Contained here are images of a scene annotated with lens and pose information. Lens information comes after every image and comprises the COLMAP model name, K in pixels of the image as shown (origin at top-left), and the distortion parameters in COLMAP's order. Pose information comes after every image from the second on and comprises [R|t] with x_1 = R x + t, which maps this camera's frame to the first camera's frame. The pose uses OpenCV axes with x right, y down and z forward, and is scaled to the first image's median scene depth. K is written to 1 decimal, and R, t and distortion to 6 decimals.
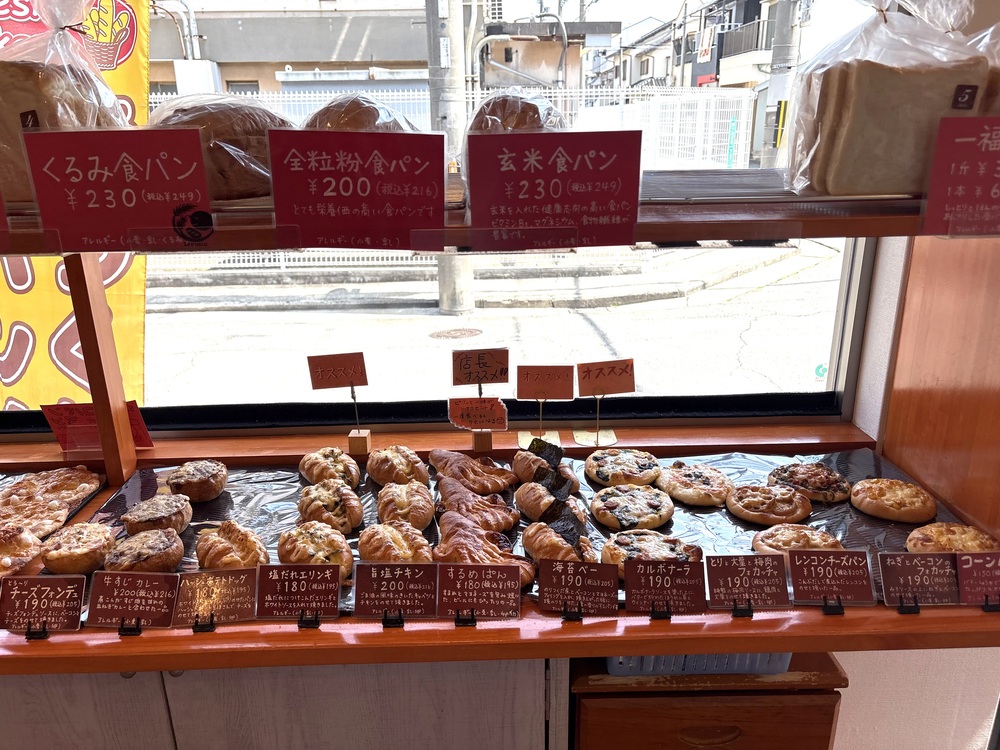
lens RADIAL K [[756.0, 0, 500.0], [0, 756.0, 375.0], [0, 0, 1]] dist [0.073220, -0.172082]
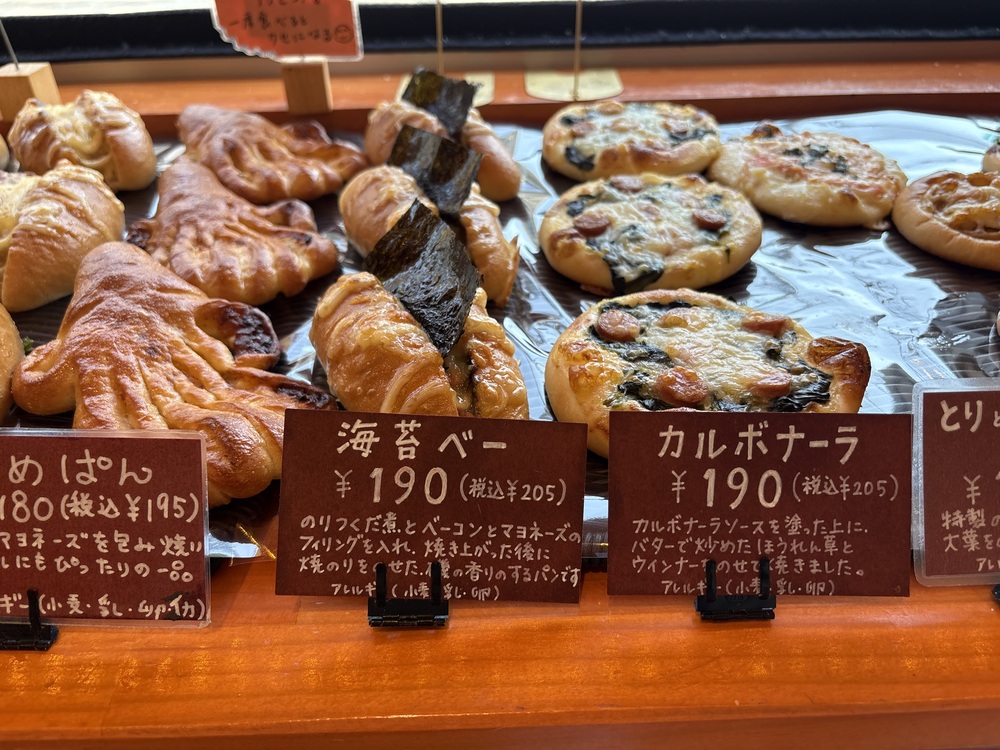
lens RADIAL K [[756.0, 0, 500.0], [0, 756.0, 375.0], [0, 0, 1]] dist [0.073220, -0.172082]
pose [[0.999839, -0.004862, -0.017256, 0.111004], [0.010103, 0.947939, 0.318291, 0.126512], [0.014810, -0.318414, 0.947836, 0.644777]]
